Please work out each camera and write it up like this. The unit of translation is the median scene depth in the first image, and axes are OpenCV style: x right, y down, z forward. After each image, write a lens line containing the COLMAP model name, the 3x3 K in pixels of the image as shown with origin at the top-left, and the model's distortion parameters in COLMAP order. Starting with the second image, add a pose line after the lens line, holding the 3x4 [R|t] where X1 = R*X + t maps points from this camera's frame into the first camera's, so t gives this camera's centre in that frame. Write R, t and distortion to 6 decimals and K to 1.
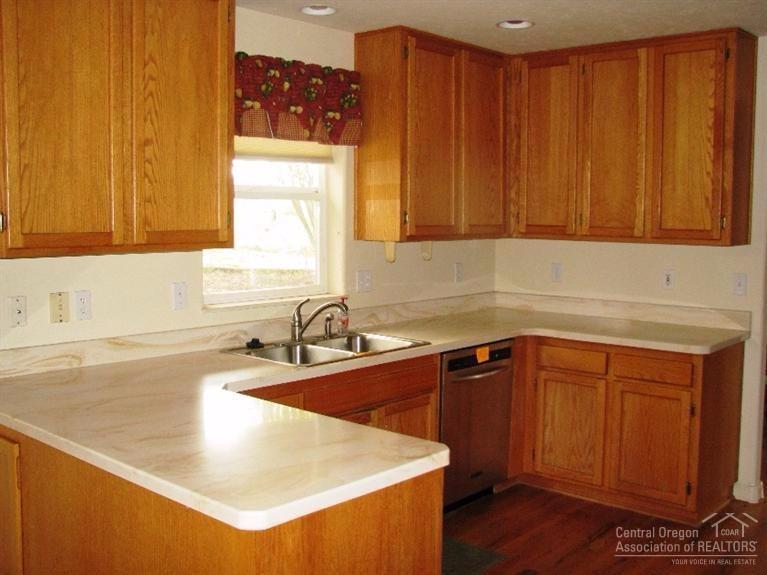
lens RADIAL K [[819.0, 0, 384.2], [0, 819.0, 286.5], [0, 0, 1]] dist [-0.141490, 0.000000]
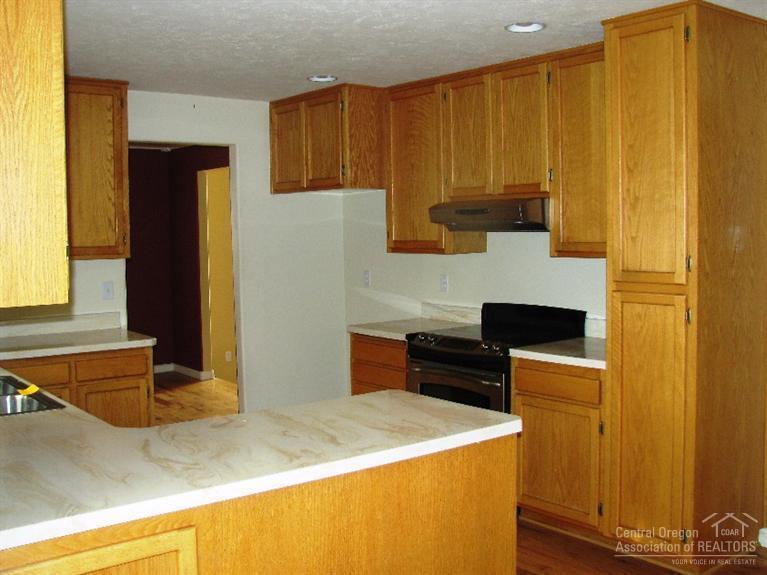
lens RADIAL K [[819.0, 0, 384.6], [0, 819.0, 287.8], [0, 0, 1]] dist [-0.141490, 0.000000]
pose [[0.166730, -0.074870, 0.983156, -0.725132], [0.104331, 0.992855, 0.057915, -0.036655], [-0.980467, 0.092918, 0.173350, 0.403565]]
